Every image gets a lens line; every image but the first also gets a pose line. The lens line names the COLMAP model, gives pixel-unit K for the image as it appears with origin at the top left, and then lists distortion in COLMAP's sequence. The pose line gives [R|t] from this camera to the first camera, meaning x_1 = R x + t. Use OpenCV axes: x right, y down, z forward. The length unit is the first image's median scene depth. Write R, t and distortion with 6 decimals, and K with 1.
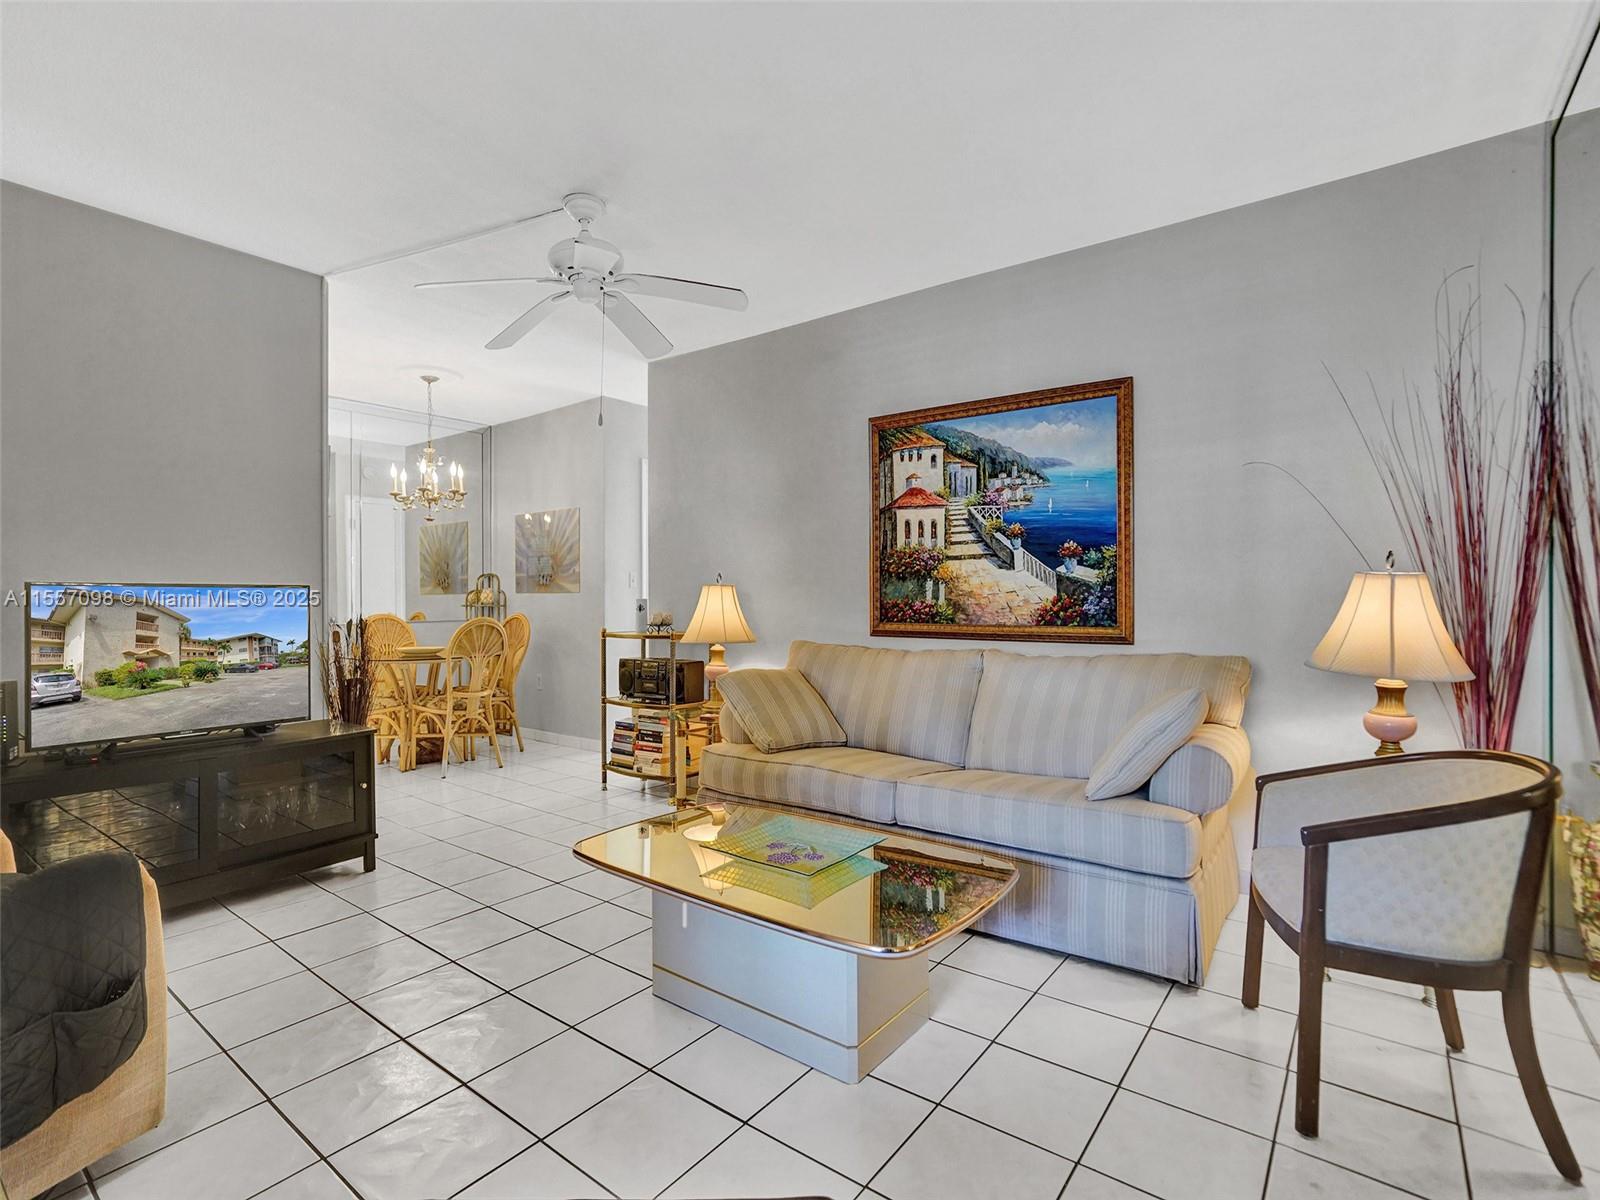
lens RADIAL K [[763.6, 0, 795.5], [0, 763.6, 612.0], [0, 0, 1]] dist [-0.049459, 0.016732]
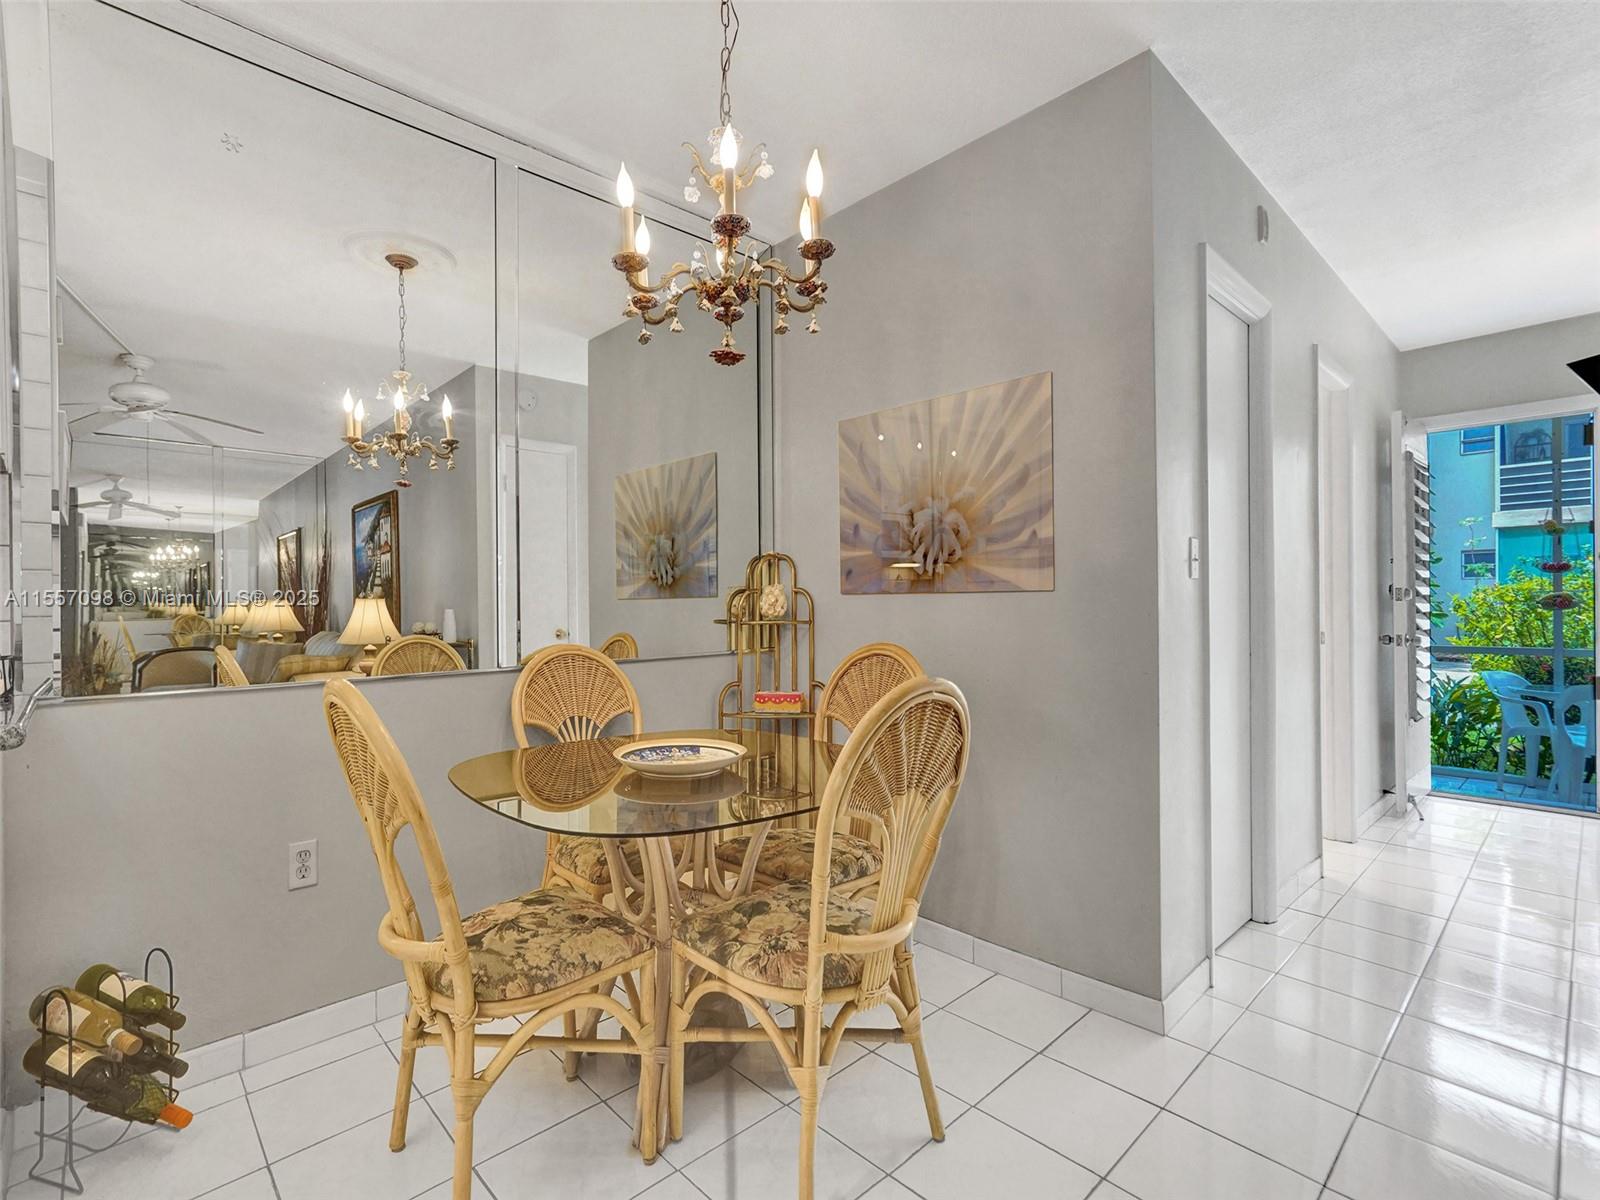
lens RADIAL K [[753.0, 0, 800.0], [0, 753.0, 600.0], [0, 0, 1]] dist [-0.050286, 0.016305]
pose [[0.989440, -0.006190, -0.144813, -0.393277], [0.002147, 0.999604, -0.028059, -0.010998], [0.144929, 0.027451, 0.989061, 0.666269]]
